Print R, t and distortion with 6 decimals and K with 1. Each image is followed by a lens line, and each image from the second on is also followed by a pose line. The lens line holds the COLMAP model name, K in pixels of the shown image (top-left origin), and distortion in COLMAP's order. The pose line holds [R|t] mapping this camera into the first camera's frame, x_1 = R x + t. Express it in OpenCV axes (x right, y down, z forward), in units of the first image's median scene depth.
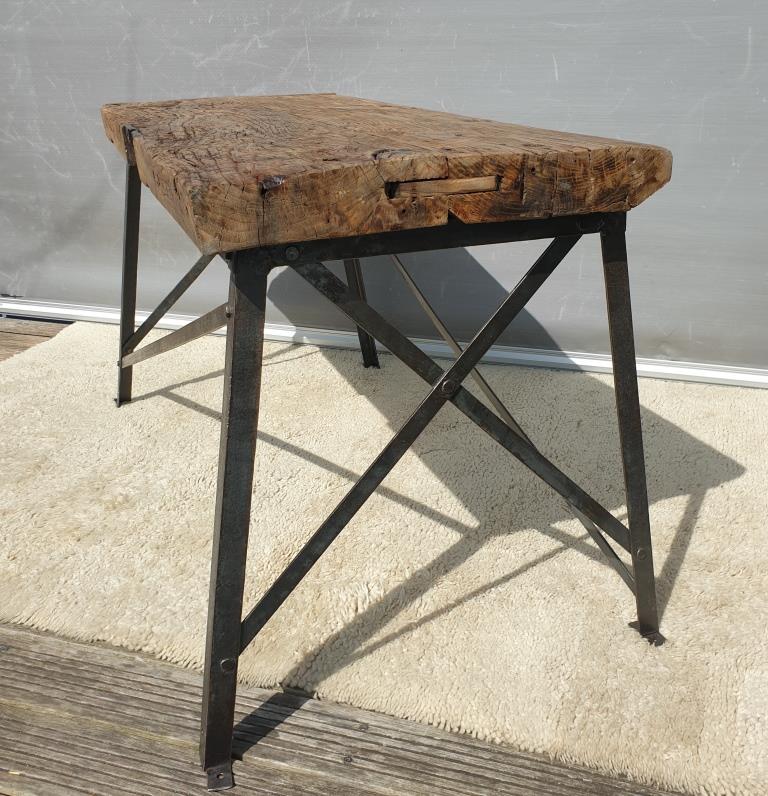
lens RADIAL K [[856.8, 0, 384.4], [0, 856.8, 395.3], [0, 0, 1]] dist [0.009452, 0.000000]
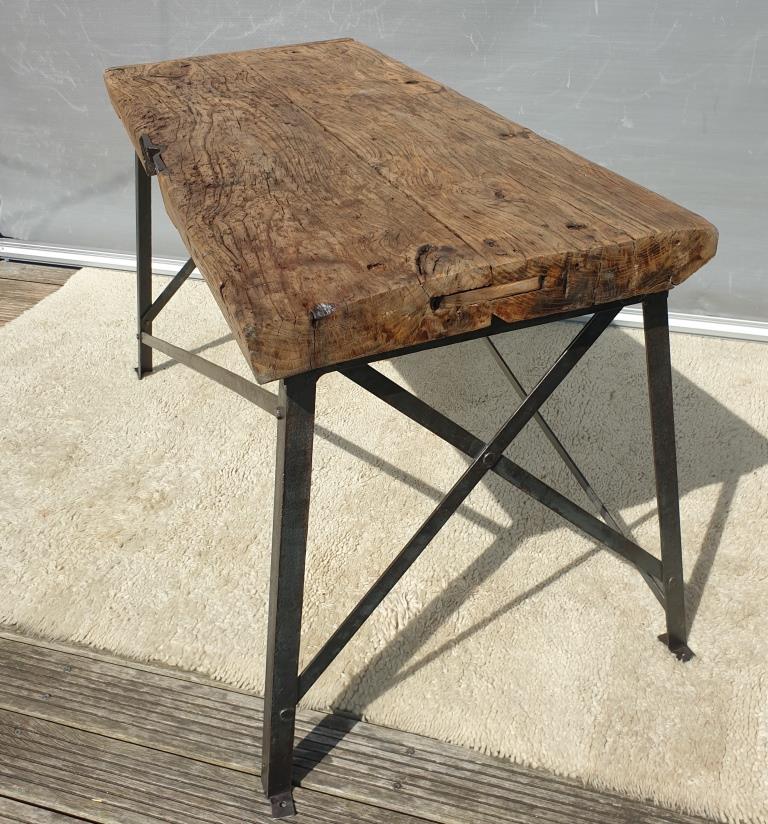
lens RADIAL K [[917.4, 0, 380.8], [0, 917.4, 410.3], [0, 0, 1]] dist [0.012813, 0.000000]
pose [[0.999668, -0.018903, -0.017488, -0.029348], [0.021612, 0.985114, 0.170536, -0.212249], [0.014004, -0.170858, 0.985196, -0.063251]]
